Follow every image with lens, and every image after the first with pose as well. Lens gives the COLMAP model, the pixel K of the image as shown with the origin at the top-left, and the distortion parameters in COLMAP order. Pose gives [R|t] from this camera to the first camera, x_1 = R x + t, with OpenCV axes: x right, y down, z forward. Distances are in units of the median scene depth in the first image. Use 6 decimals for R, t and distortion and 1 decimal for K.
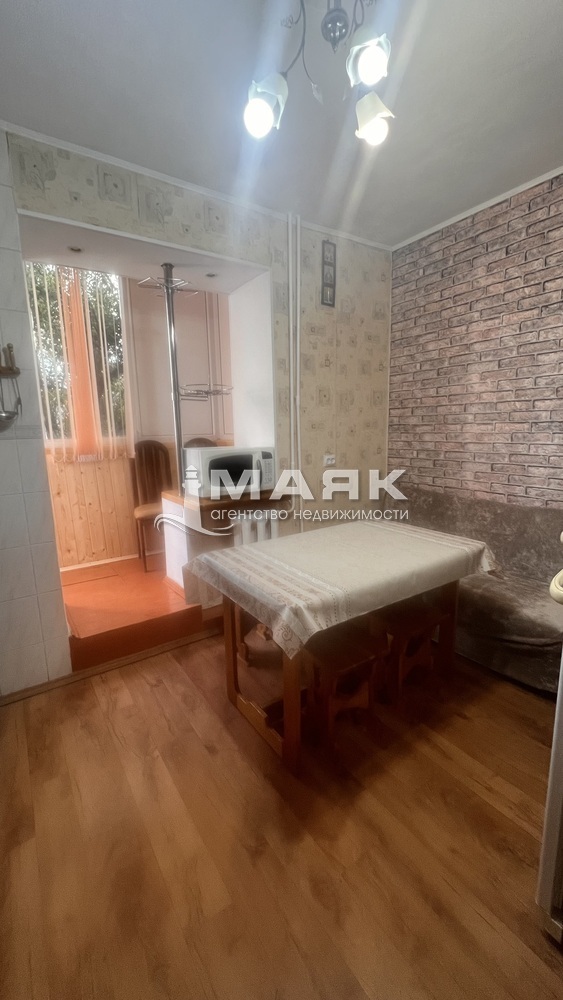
lens RADIAL K [[408.2, 0, 280.0], [0, 408.2, 495.2], [0, 0, 1]] dist [0.000654, 0.000050]
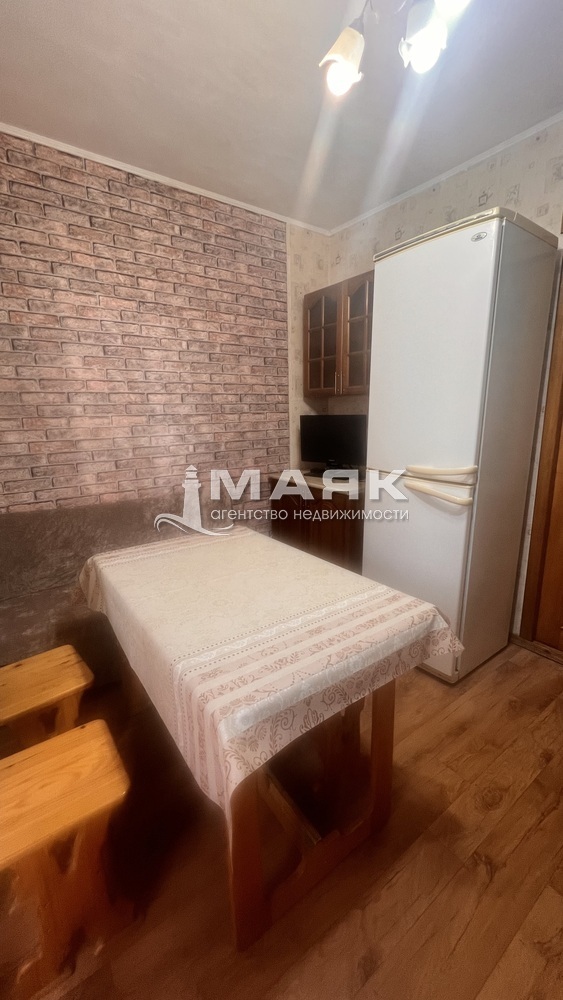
lens RADIAL K [[408.2, 0, 280.0], [0, 408.2, 495.2], [0, 0, 1]] dist [0.000654, 0.000050]
pose [[-0.037422, -0.182504, 0.982493, -0.443188], [0.185803, 0.964766, 0.186288, -0.114941], [-0.981874, 0.189521, -0.002193, 0.720728]]
